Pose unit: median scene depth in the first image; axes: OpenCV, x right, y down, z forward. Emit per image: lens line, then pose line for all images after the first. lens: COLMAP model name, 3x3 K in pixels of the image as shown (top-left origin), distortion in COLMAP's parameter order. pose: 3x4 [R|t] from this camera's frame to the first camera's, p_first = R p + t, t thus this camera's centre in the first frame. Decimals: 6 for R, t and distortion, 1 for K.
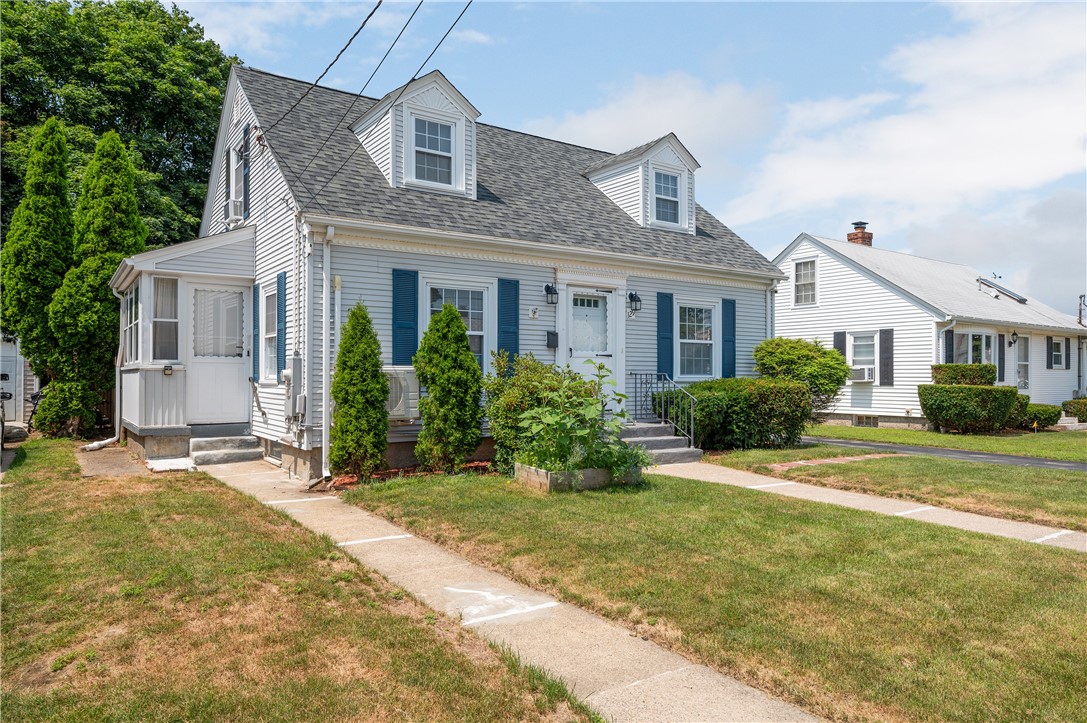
lens RADIAL K [[716.1, 0, 538.9], [0, 716.1, 364.6], [0, 0, 1]] dist [-0.005341, 0.000003]
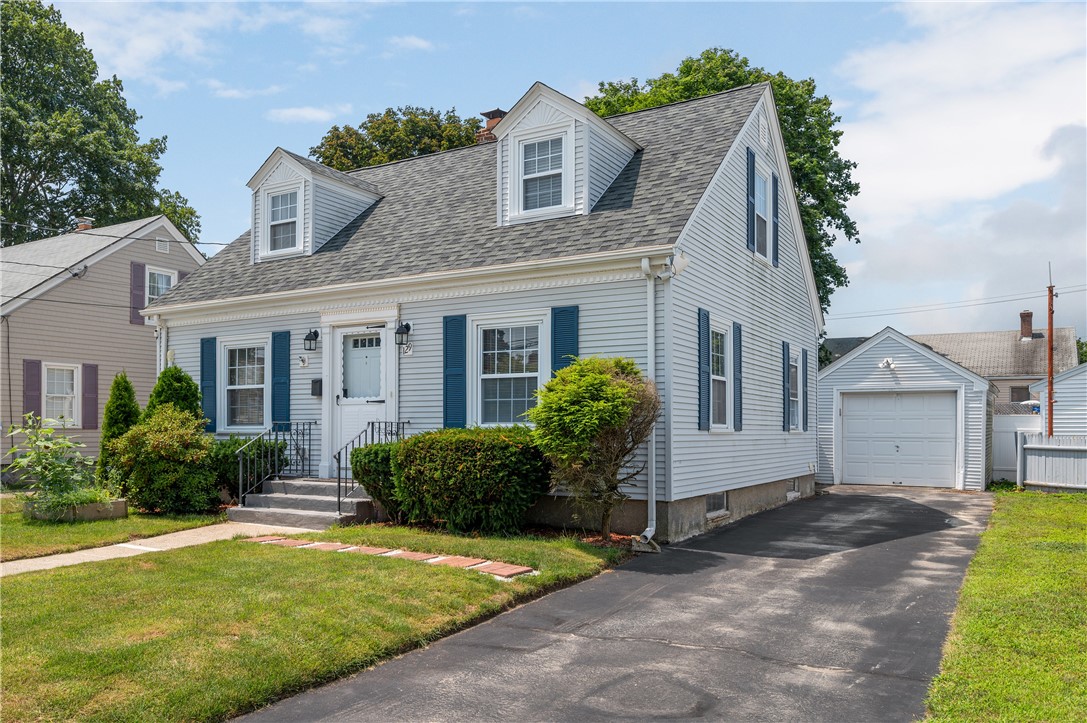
lens RADIAL K [[826.8, 0, 558.9], [0, 826.8, 416.8], [0, 0, 1]] dist [0.000413, -0.000602]
pose [[0.441028, -0.010977, -0.897426, 1.081597], [0.024490, 0.999700, -0.000193, 0.011686], [0.897159, -0.021893, 0.441165, 0.752871]]
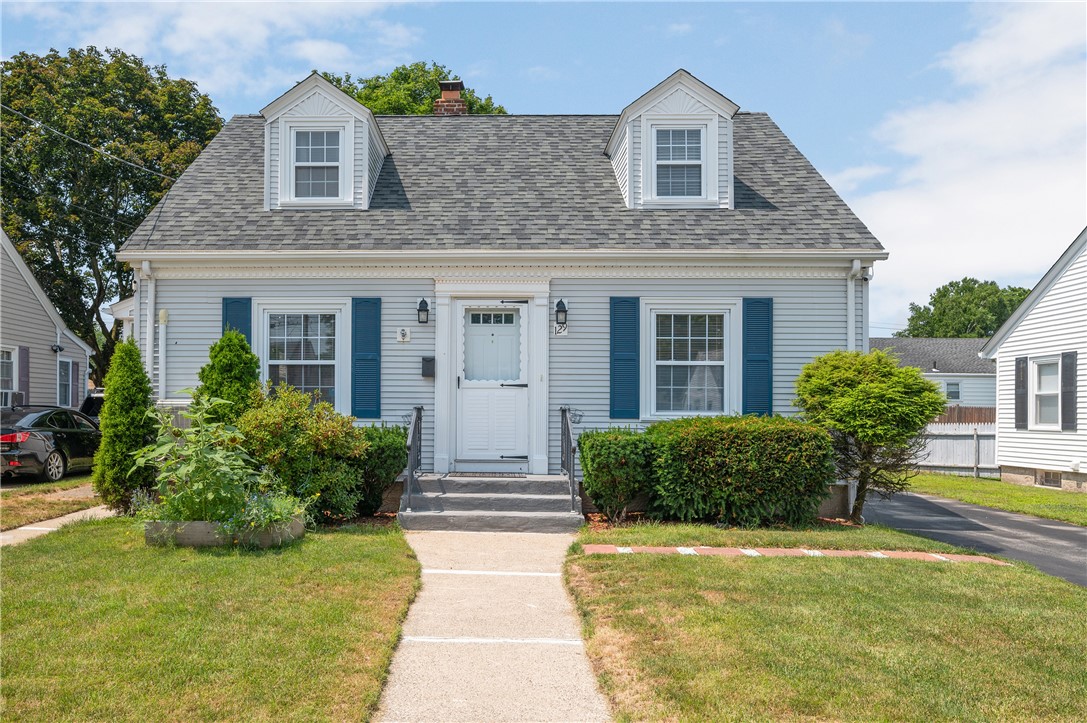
lens RADIAL K [[711.4, 0, 552.3], [0, 711.4, 425.8], [0, 0, 1]] dist [-0.009491, -0.001101]
pose [[0.809934, 0.015037, -0.586328, 0.573232], [0.005473, 0.999434, 0.033193, 0.005790], [0.586495, -0.030094, 0.809393, 0.397655]]
